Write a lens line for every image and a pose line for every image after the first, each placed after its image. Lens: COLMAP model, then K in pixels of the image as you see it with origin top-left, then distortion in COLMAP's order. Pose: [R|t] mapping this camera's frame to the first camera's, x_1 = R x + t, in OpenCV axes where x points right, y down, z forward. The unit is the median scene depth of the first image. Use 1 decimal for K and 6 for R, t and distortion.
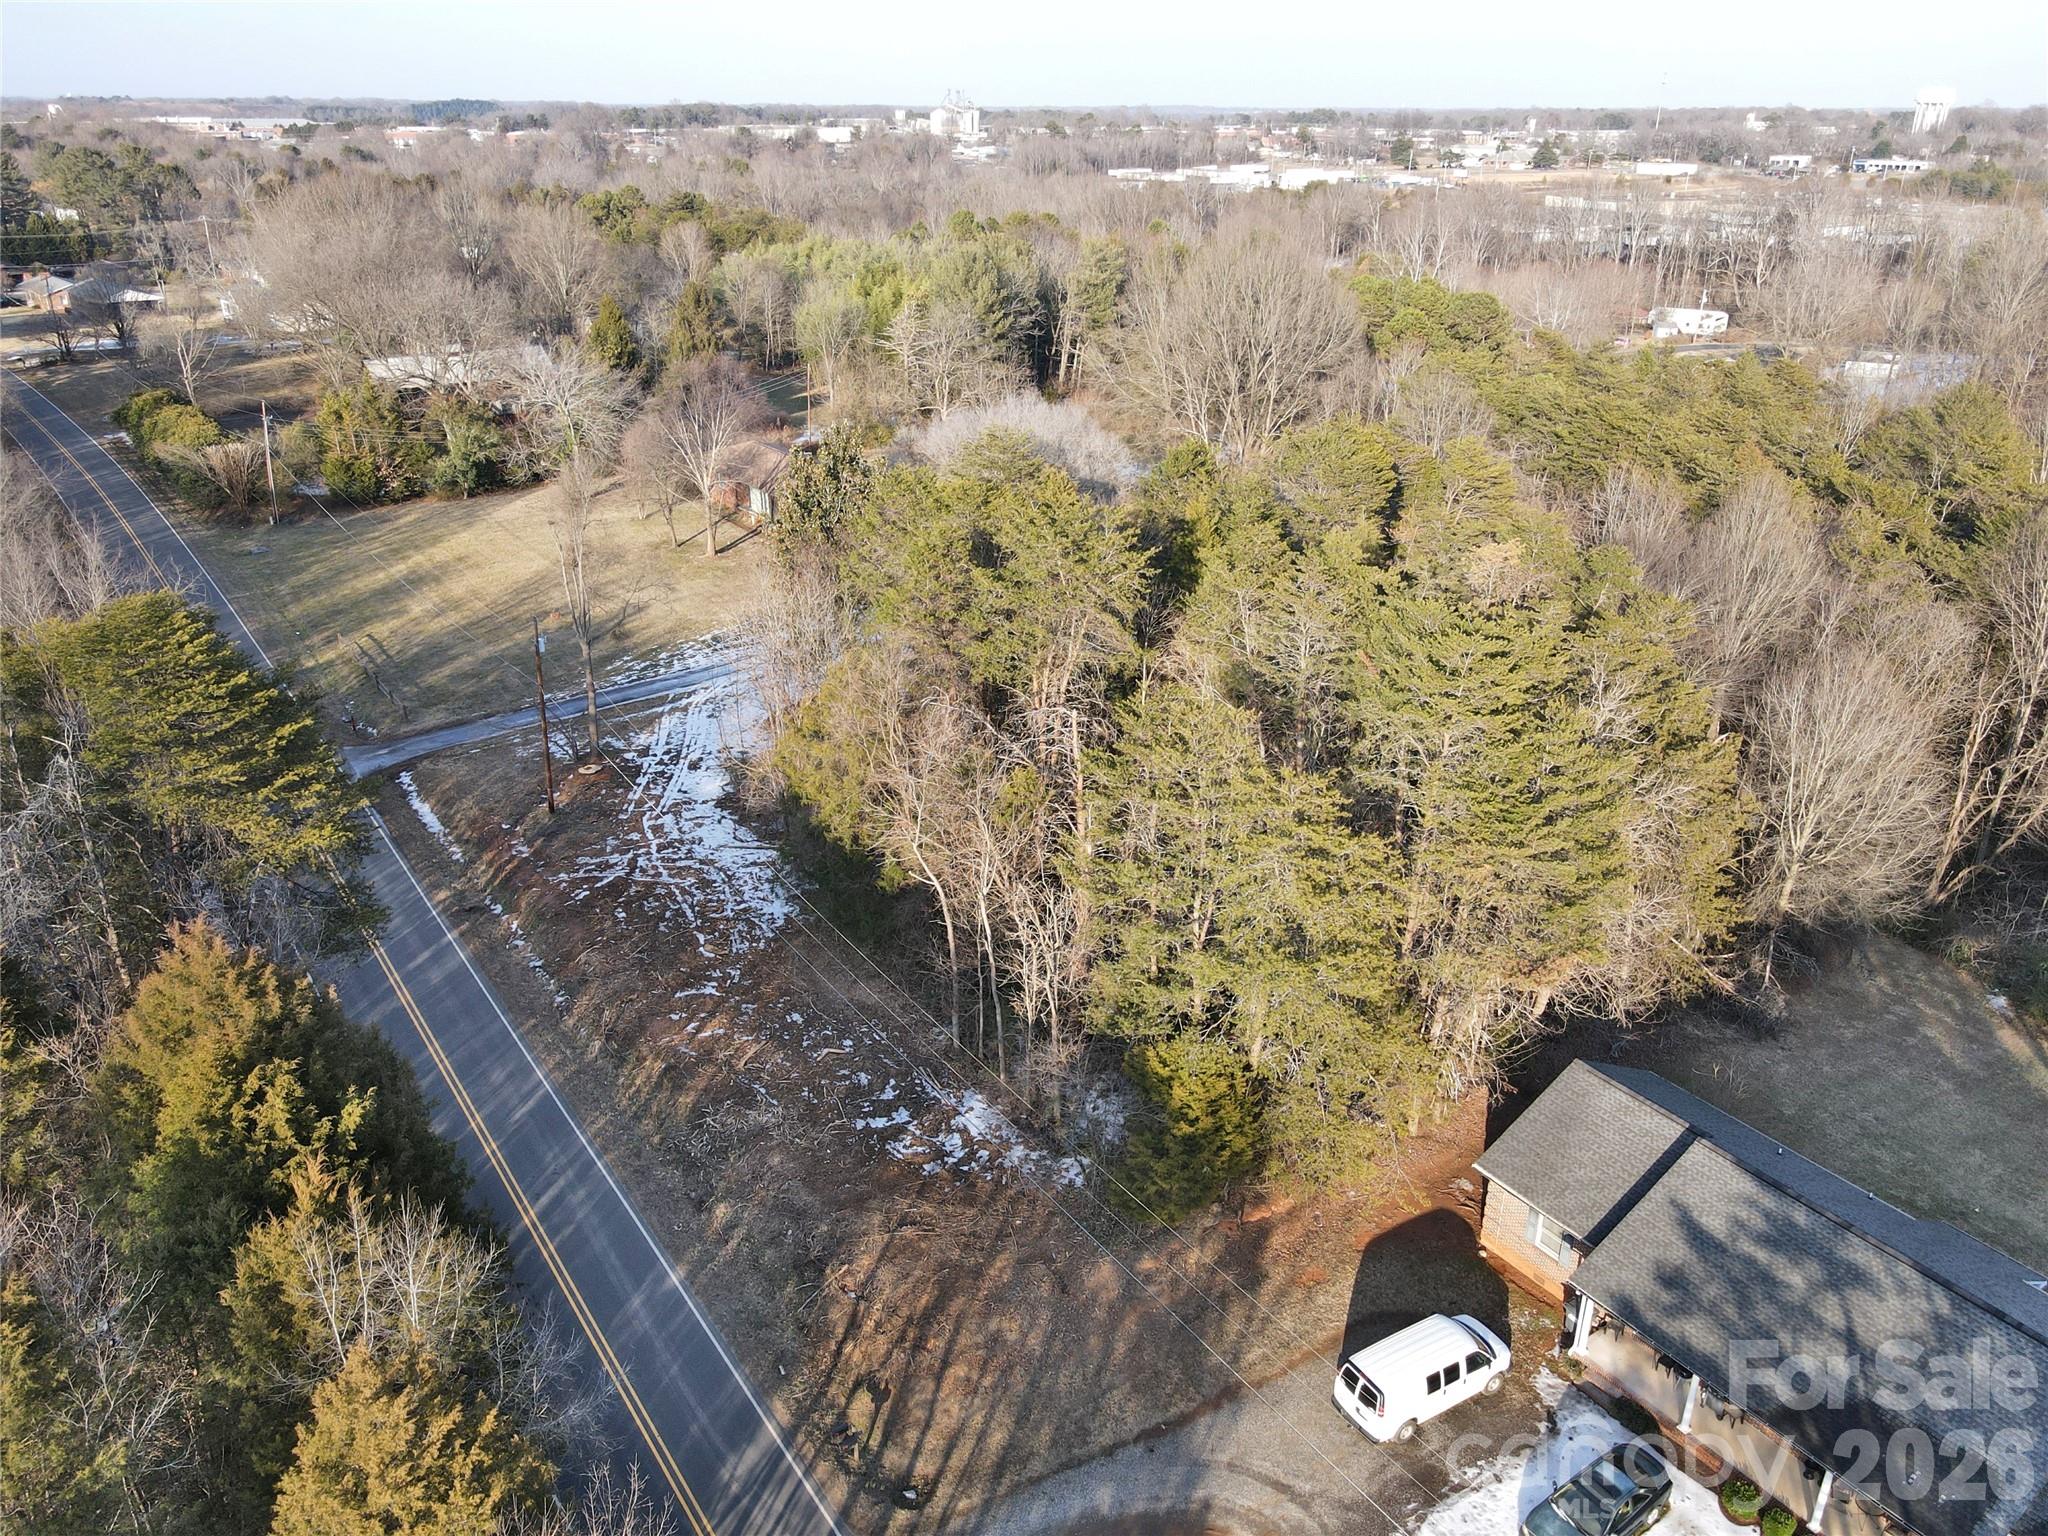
lens RADIAL K [[1502.1, 0, 1033.6], [0, 1502.1, 771.4], [0, 0, 1]] dist [0.005971, 0.020290]
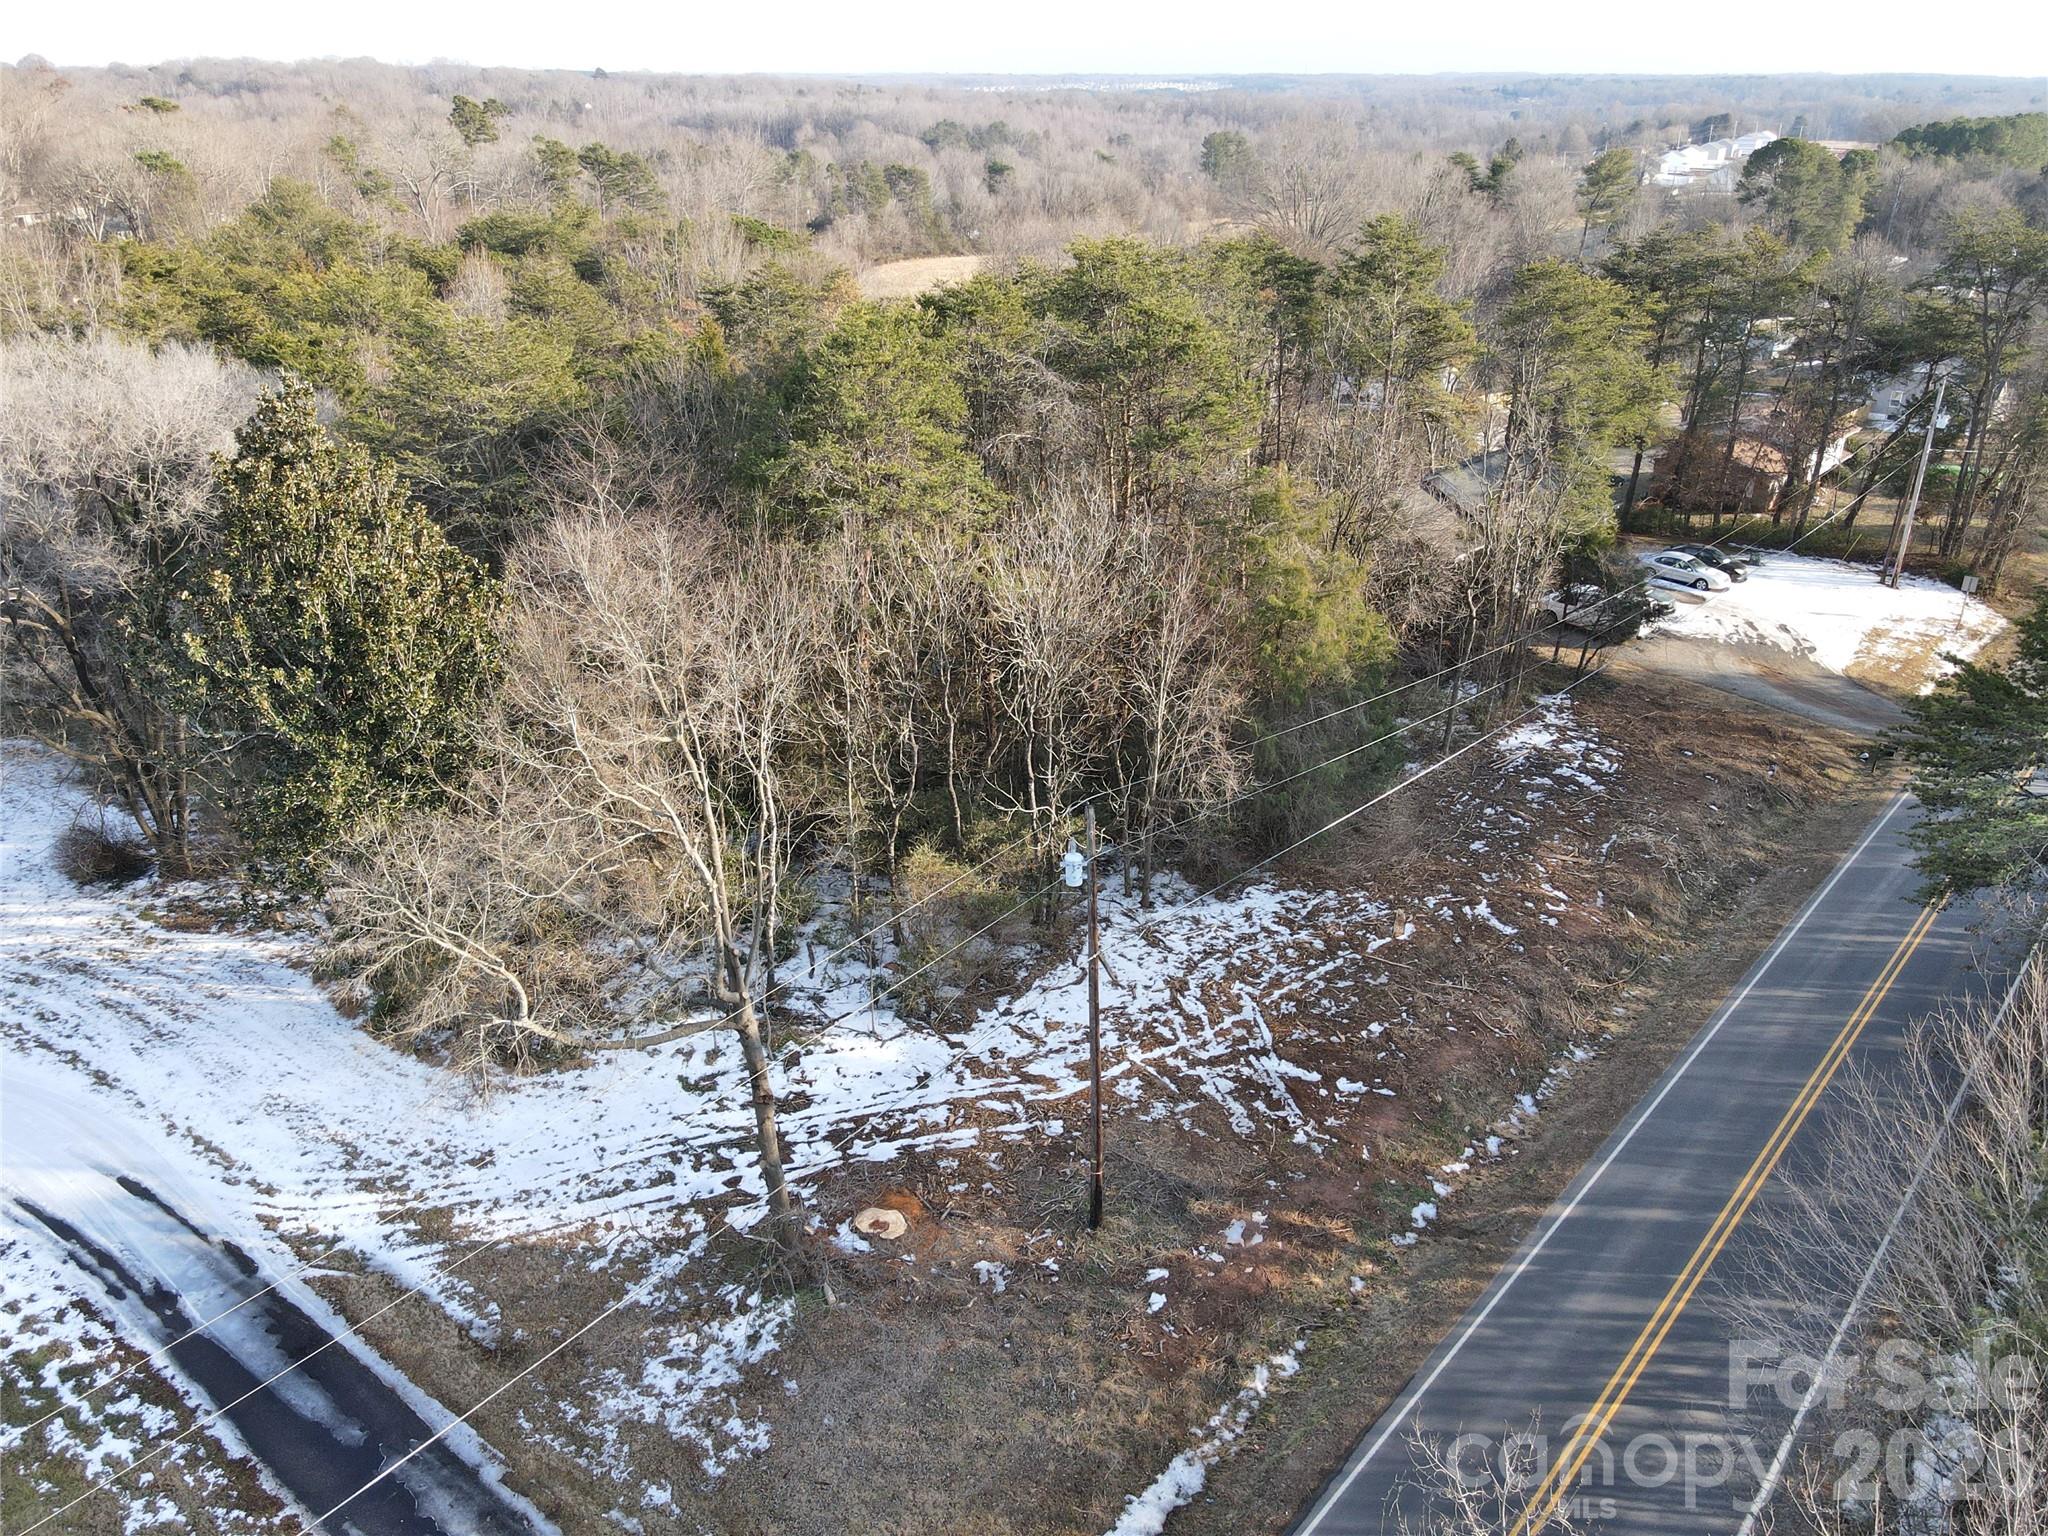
lens RADIAL K [[1502.1, 0, 1013.0], [0, 1502.1, 768.3], [0, 0, 1]] dist [0.005971, 0.020290]
pose [[-0.238567, -0.412420, 0.879202, -0.680117], [0.390839, 0.788010, 0.475695, -0.310384], [-0.889005, 0.457111, -0.026803, 1.024497]]
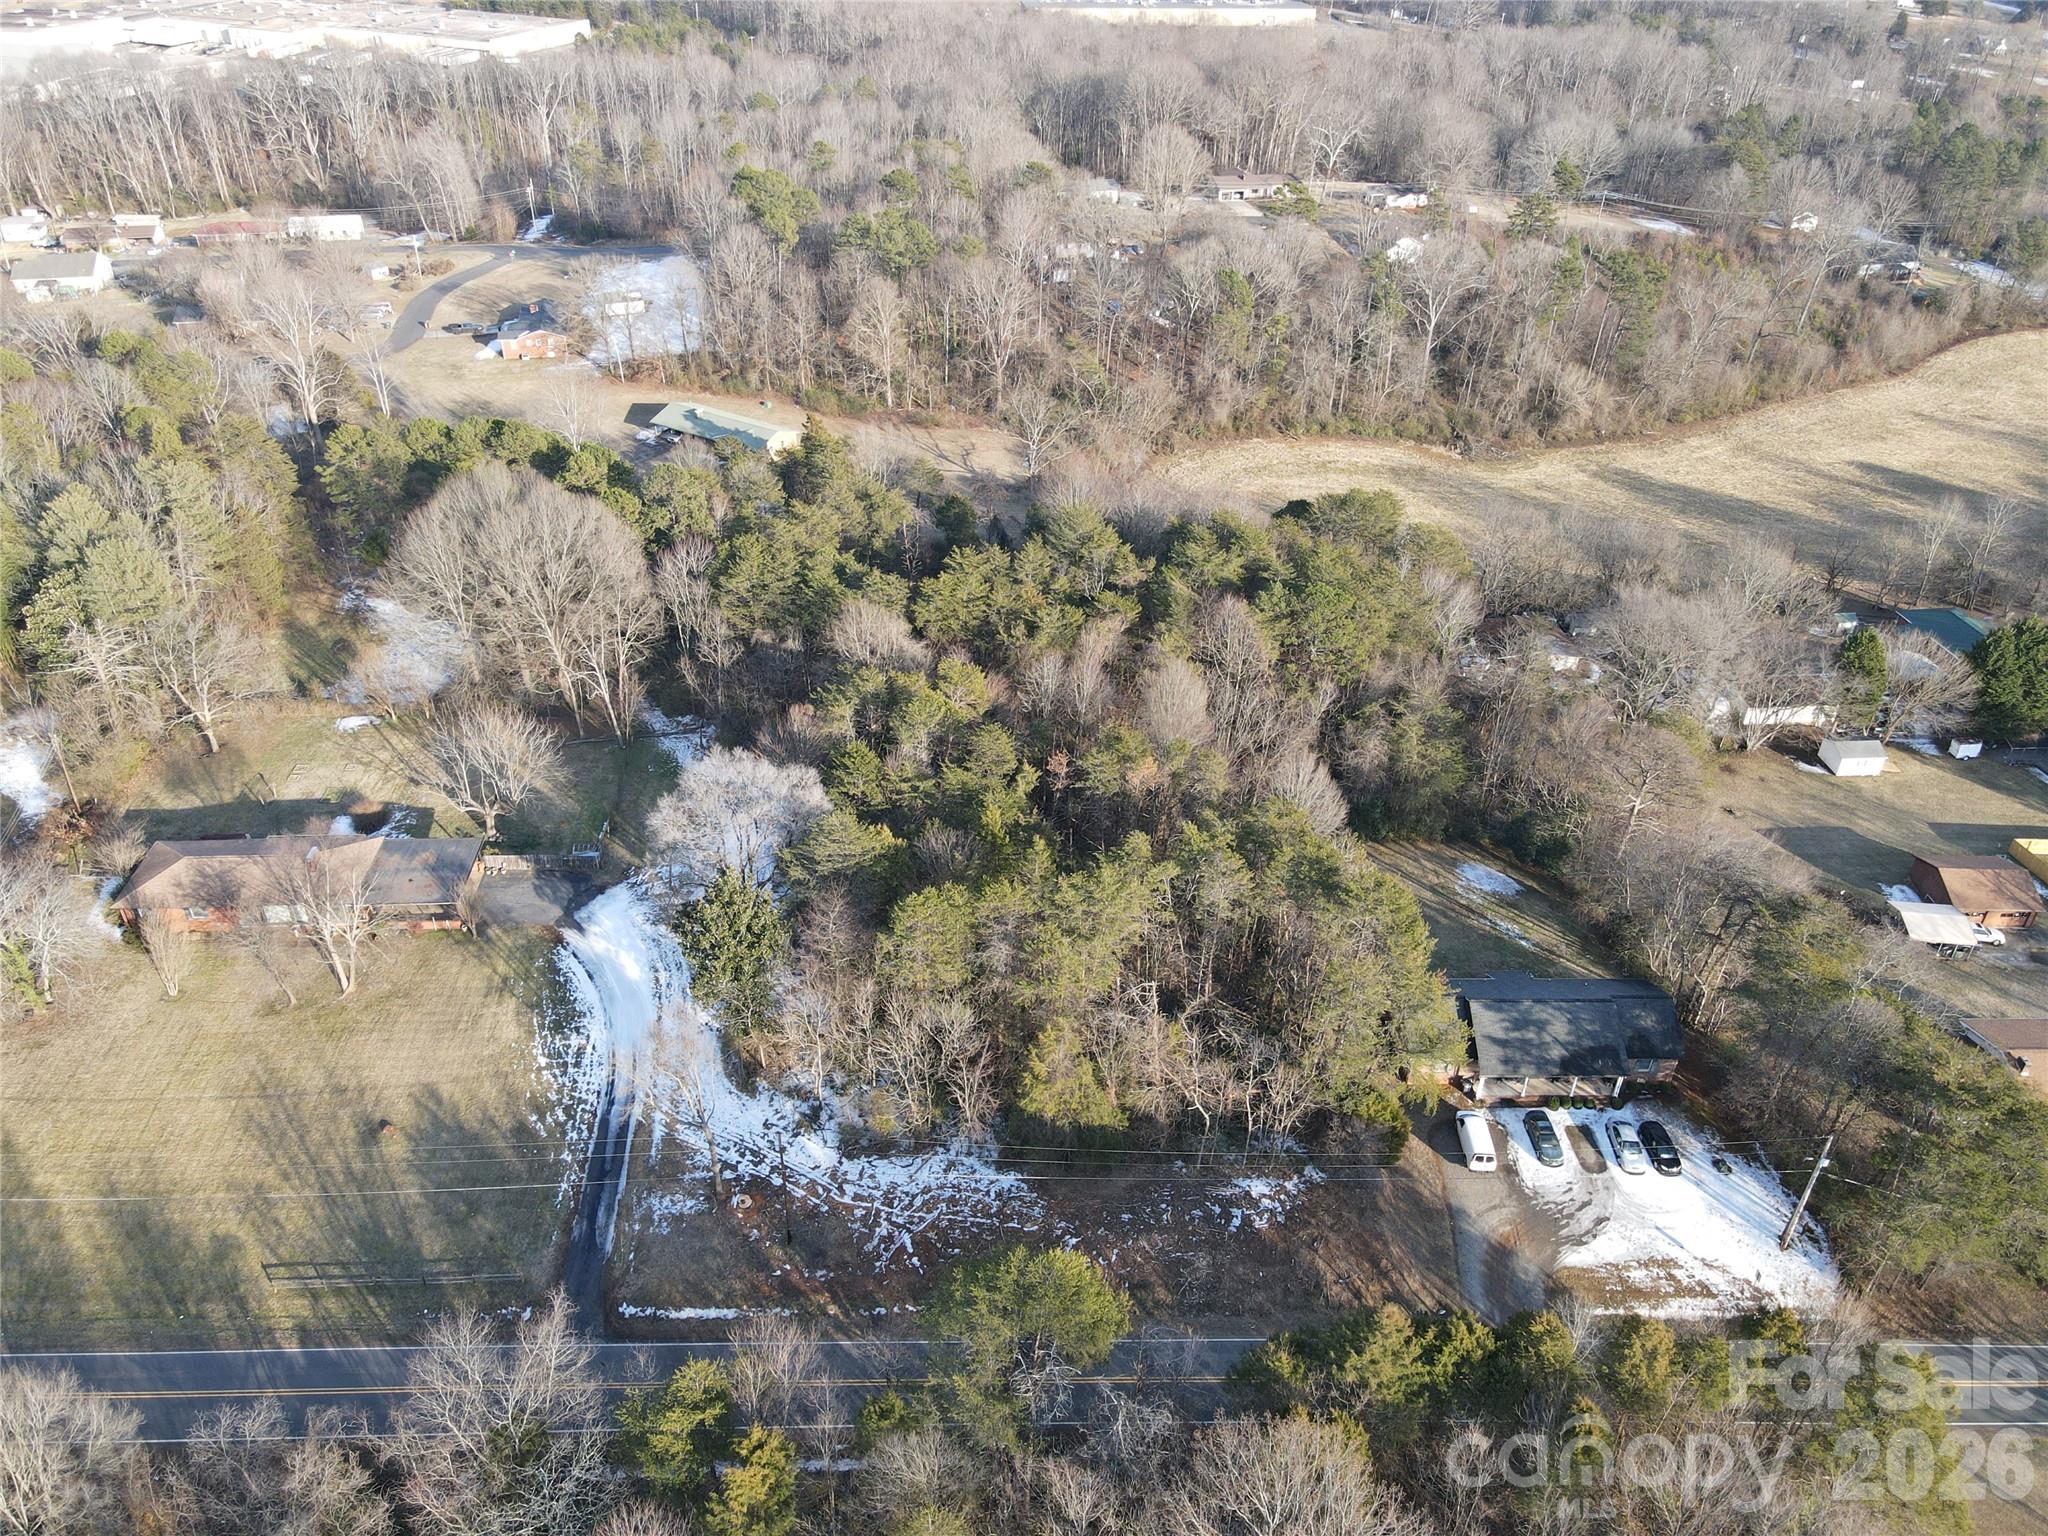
lens RADIAL K [[1502.1, 0, 1021.0], [0, 1502.1, 754.6], [0, 0, 1]] dist [0.005971, 0.020290]
pose [[0.544081, -0.457103, 0.703586, -1.008241], [0.328788, 0.887655, 0.322438, -0.766161], [-0.771929, 0.055898, 0.633246, -0.040896]]
